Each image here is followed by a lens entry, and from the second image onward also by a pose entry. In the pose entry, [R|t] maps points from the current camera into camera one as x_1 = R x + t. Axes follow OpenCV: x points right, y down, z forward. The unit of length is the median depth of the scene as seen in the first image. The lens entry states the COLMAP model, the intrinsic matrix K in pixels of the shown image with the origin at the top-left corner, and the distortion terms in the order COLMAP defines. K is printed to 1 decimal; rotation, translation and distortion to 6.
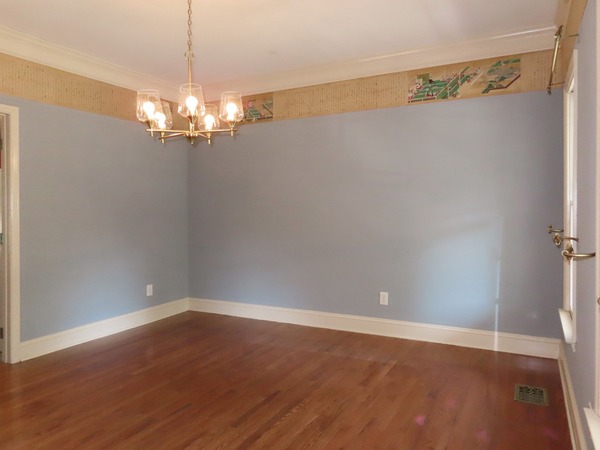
lens RADIAL K [[439.4, 0, 299.3], [0, 439.4, 209.8], [0, 0, 1]] dist [-0.001864, -0.001491]
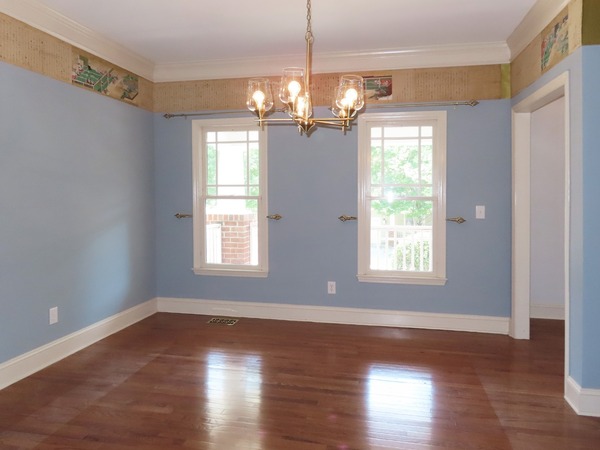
lens RADIAL K [[439.4, 0, 299.3], [0, 439.4, 209.8], [0, 0, 1]] dist [-0.001864, -0.001491]
pose [[-0.273586, -0.034938, 0.961213, -0.767328], [-0.003595, 0.999370, 0.035302, -0.024790], [-0.961841, 0.006202, -0.273539, 0.860599]]
